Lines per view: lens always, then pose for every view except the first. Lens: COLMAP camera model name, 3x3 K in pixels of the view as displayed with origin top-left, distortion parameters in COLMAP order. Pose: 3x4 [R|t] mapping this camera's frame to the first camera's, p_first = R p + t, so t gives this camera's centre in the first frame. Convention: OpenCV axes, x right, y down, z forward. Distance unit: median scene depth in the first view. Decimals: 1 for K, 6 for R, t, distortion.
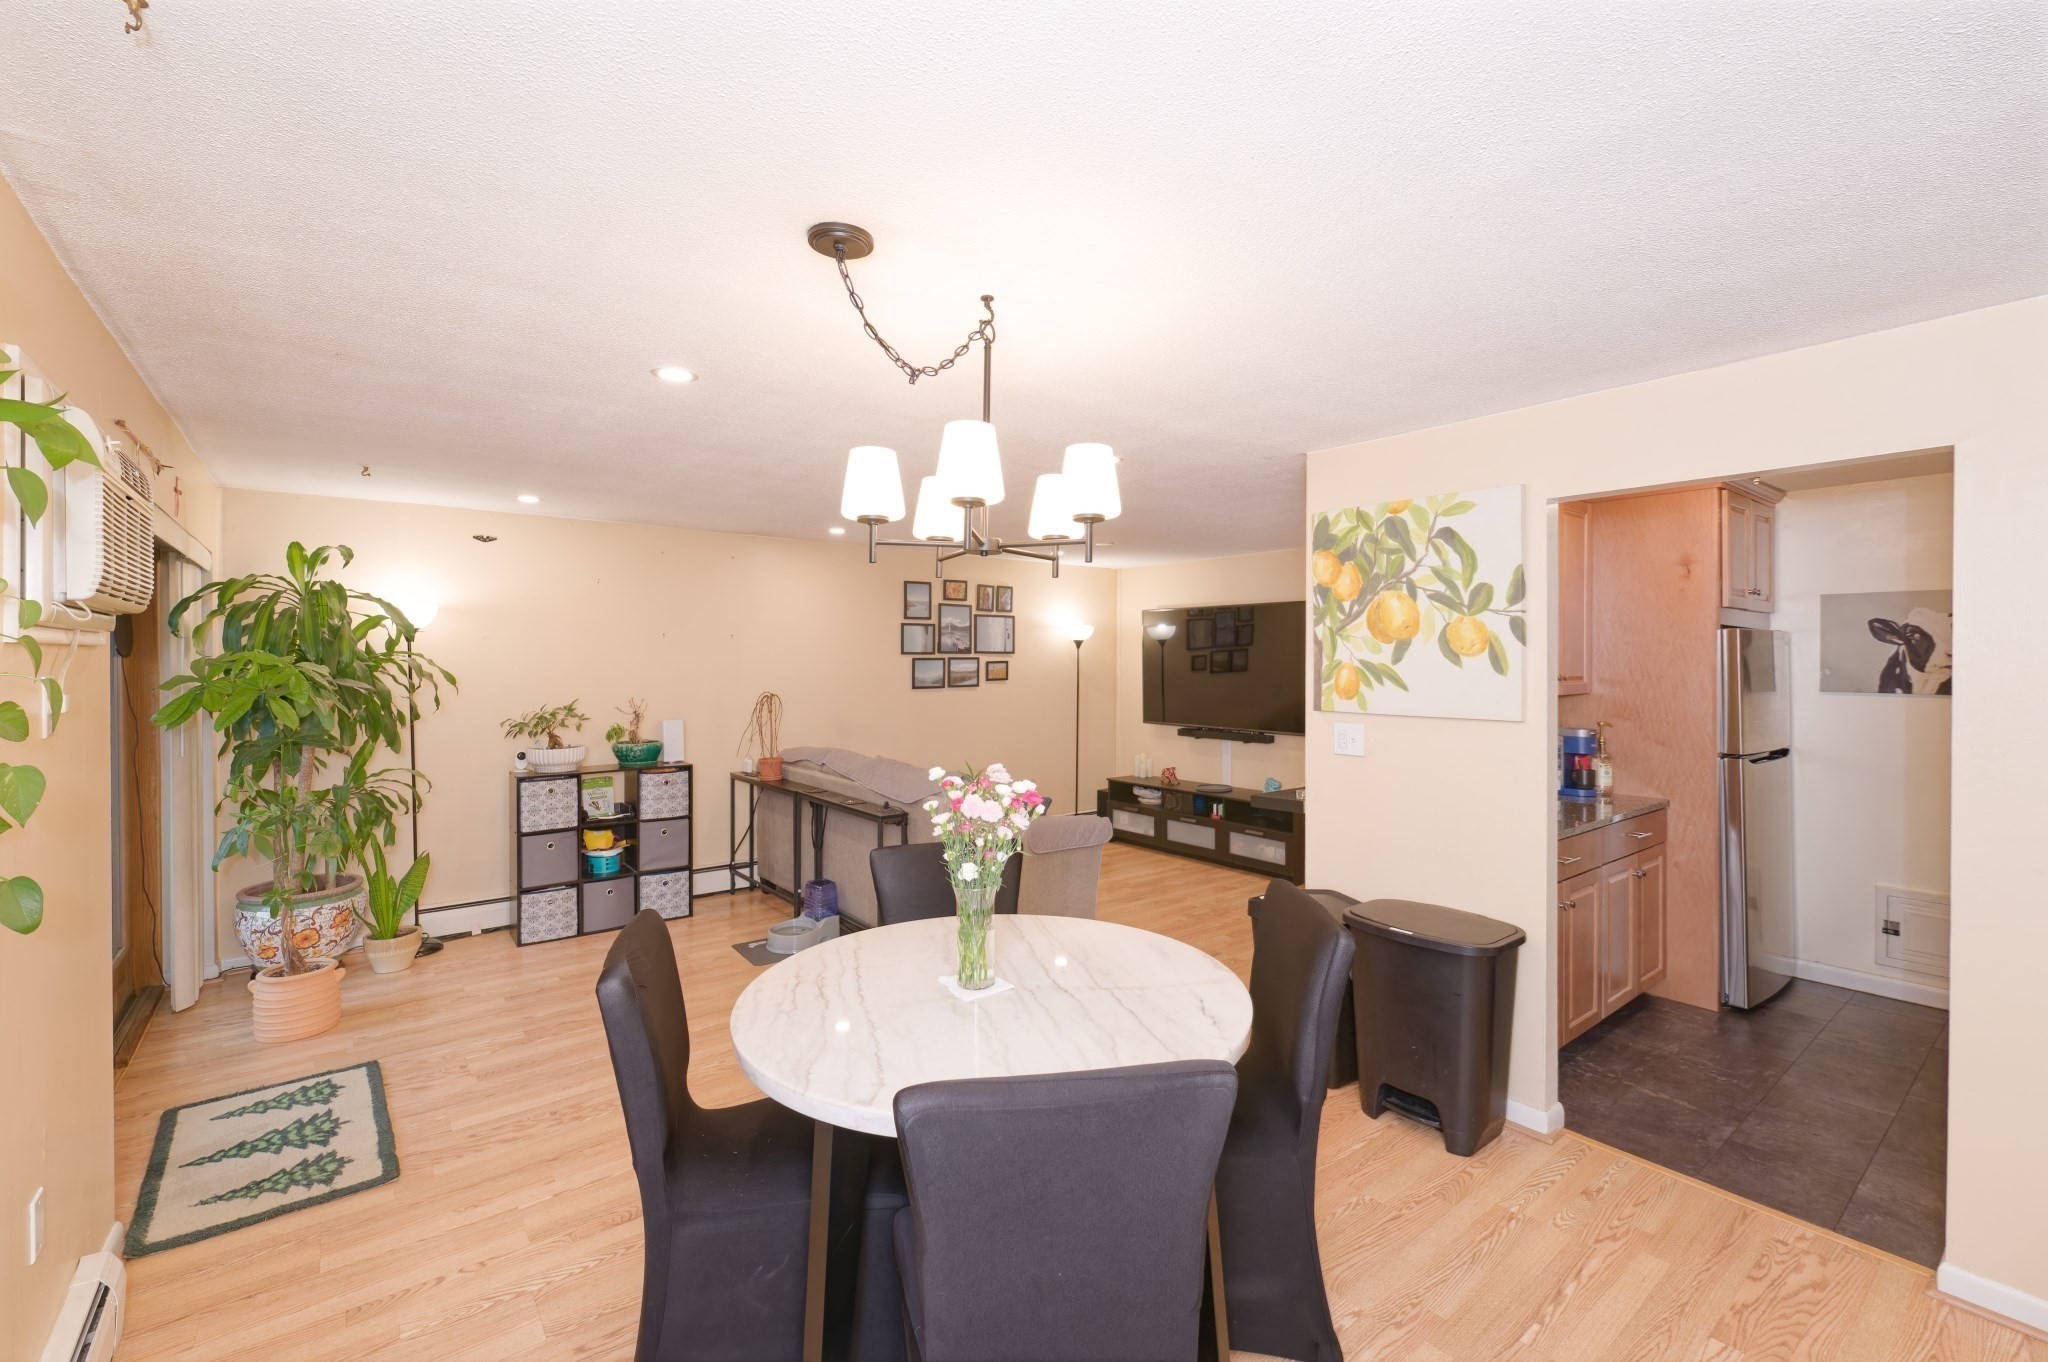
lens RADIAL K [[900.2, 0, 1050.2], [0, 900.2, 643.4], [0, 0, 1]] dist [0.005295, -0.002905]
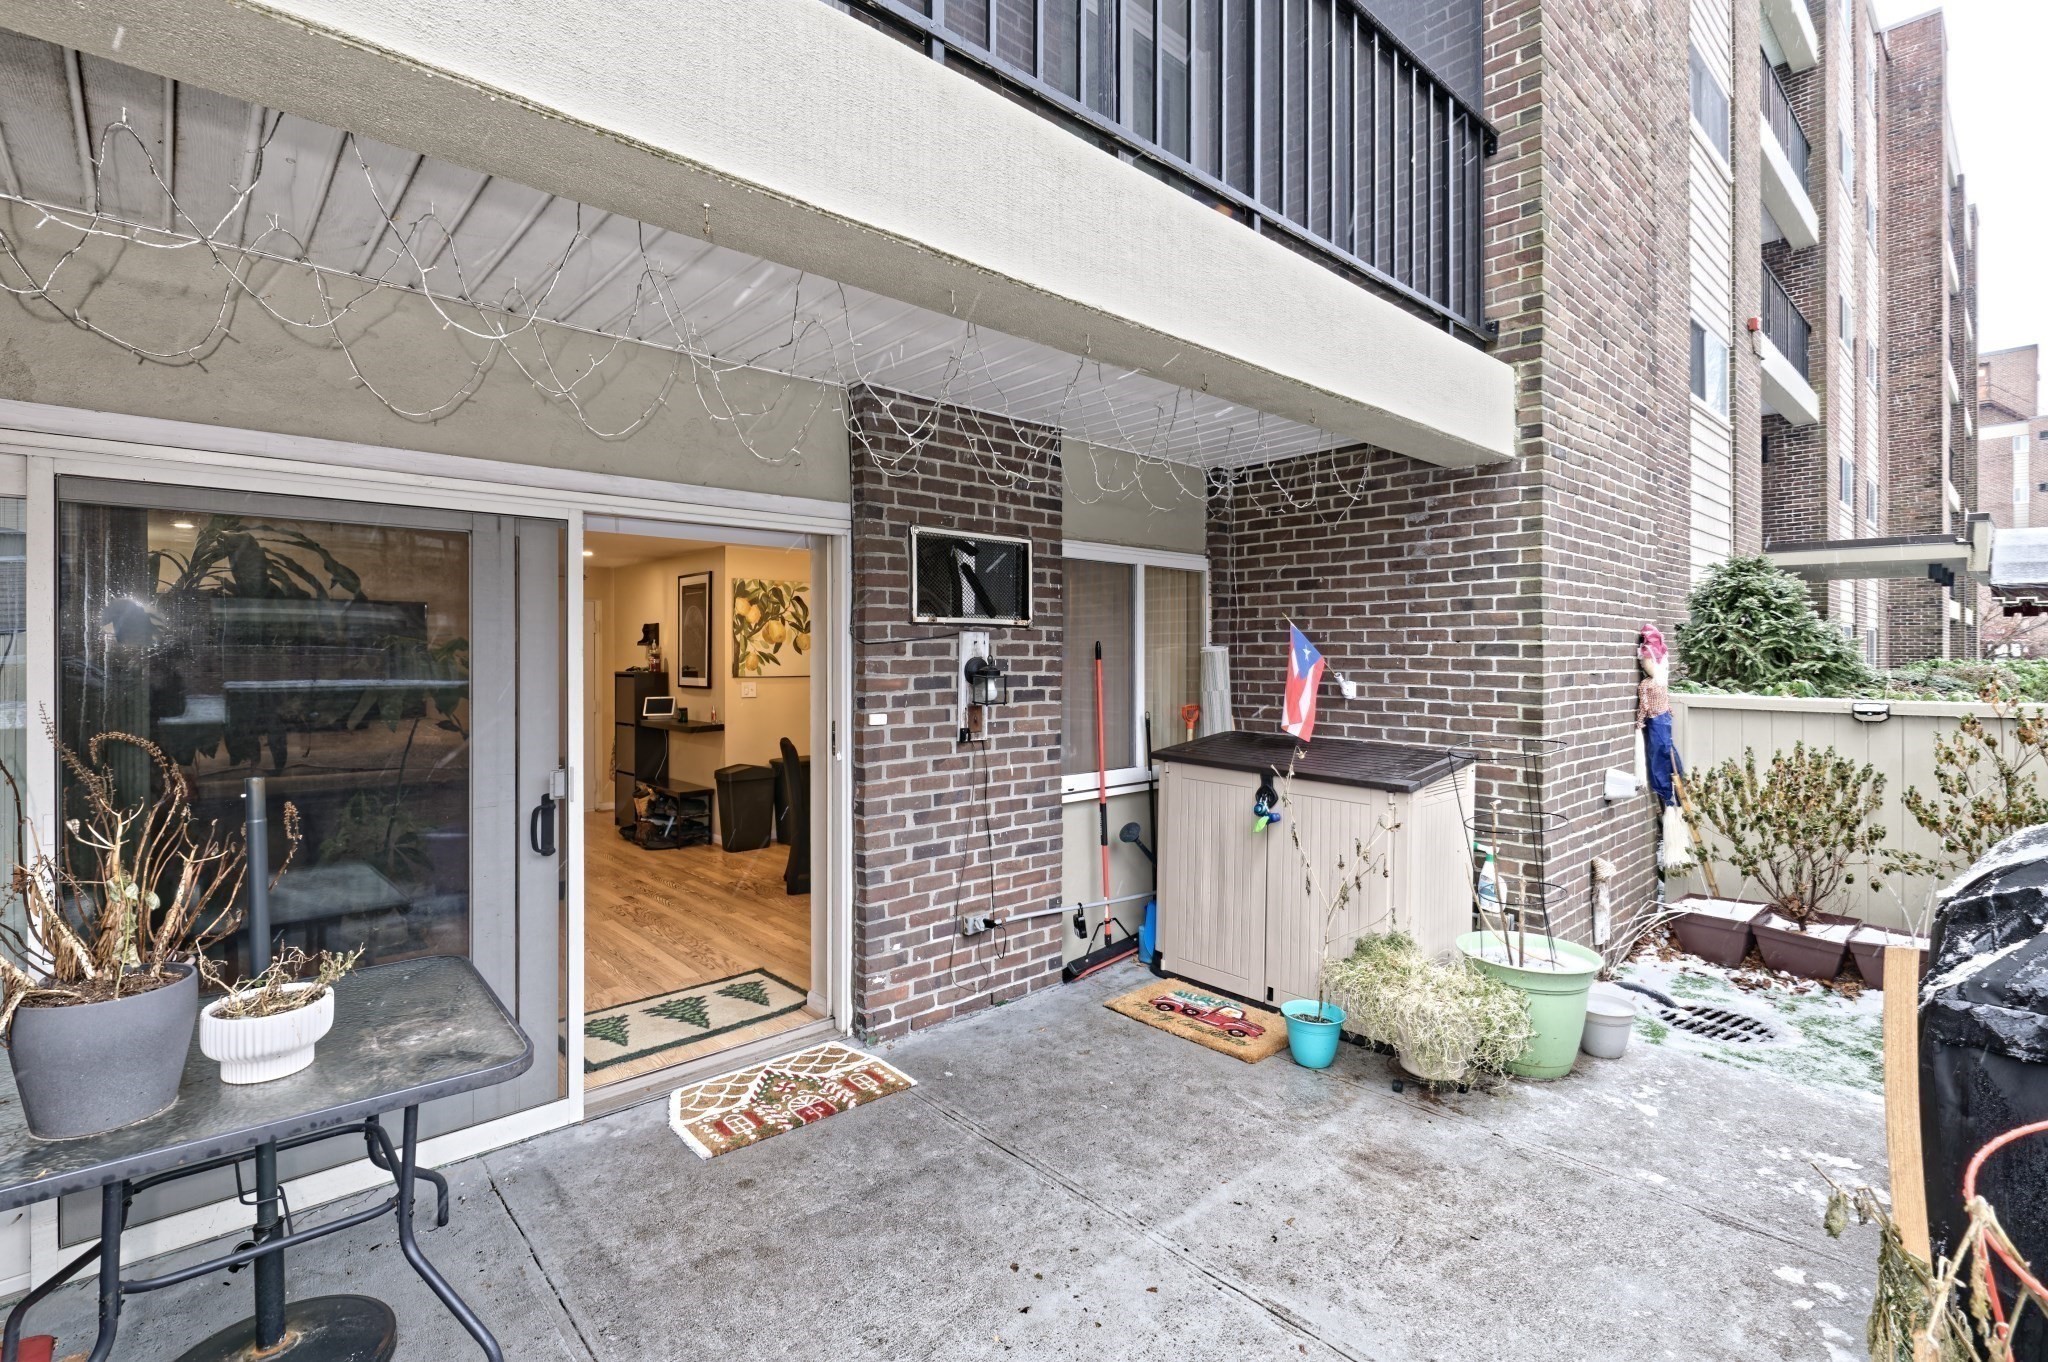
lens RADIAL K [[900.2, 0, 1042.2], [0, 900.2, 663.9], [0, 0, 1]] dist [0.005295, -0.002905]
pose [[-0.069417, -0.007615, 0.997559, -1.807919], [-0.017191, 0.999832, 0.006437, 0.022110], [-0.997440, -0.016702, -0.069536, 0.477560]]
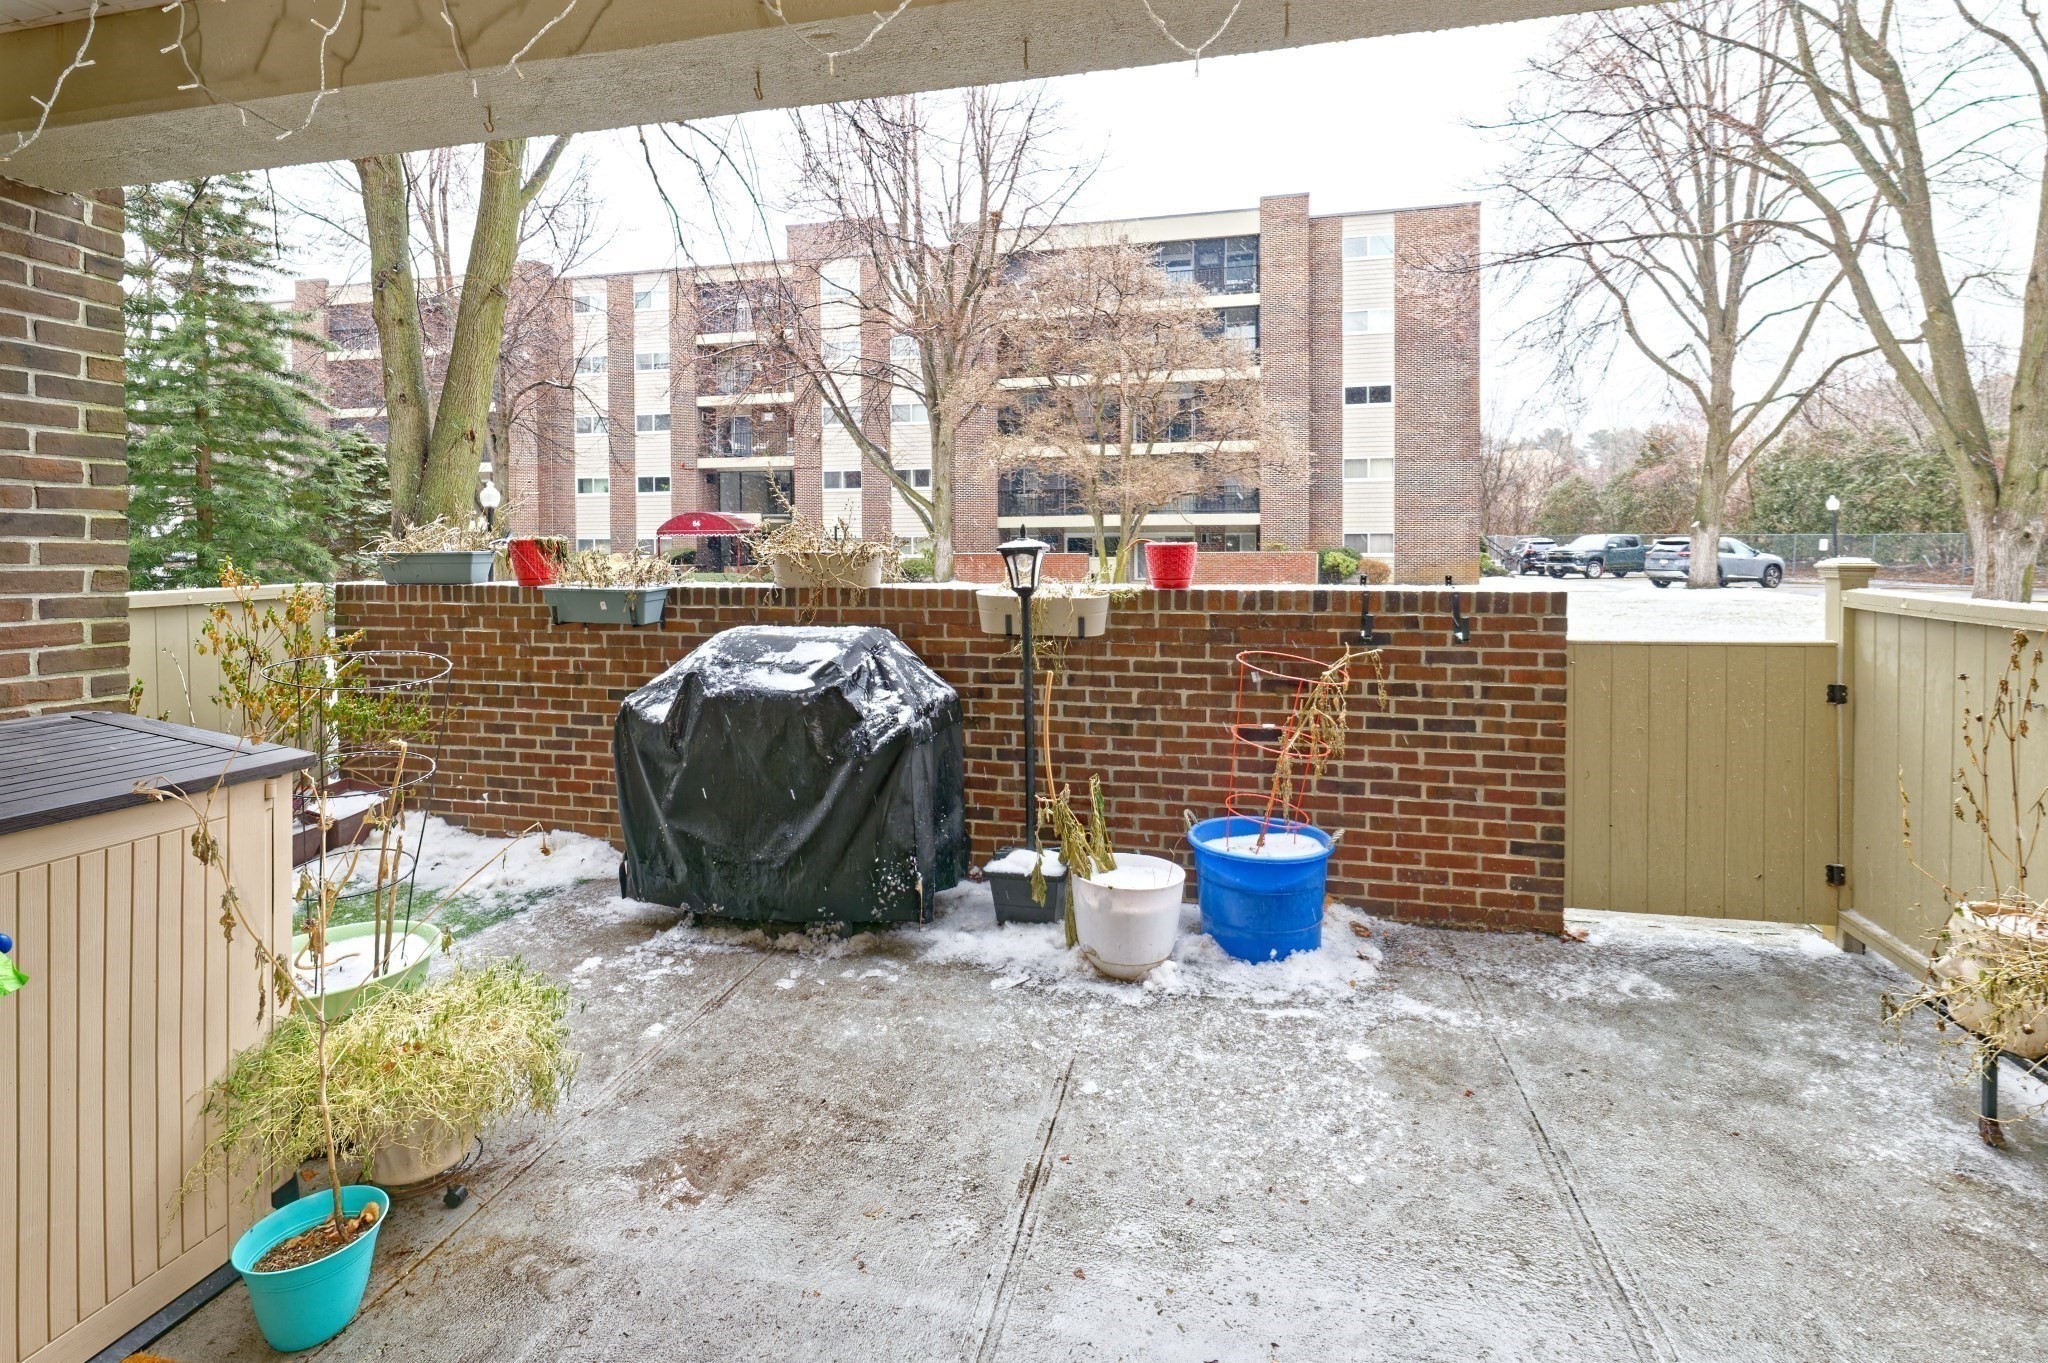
lens RADIAL K [[900.2, 0, 1042.1], [0, 900.2, 562.0], [0, 0, 1]] dist [0.005295, -0.002905]
pose [[-0.790853, 0.012156, -0.611885, -0.847405], [0.013235, 0.999909, 0.002758, 0.035441], [0.611863, -0.005917, -0.790942, 0.763473]]
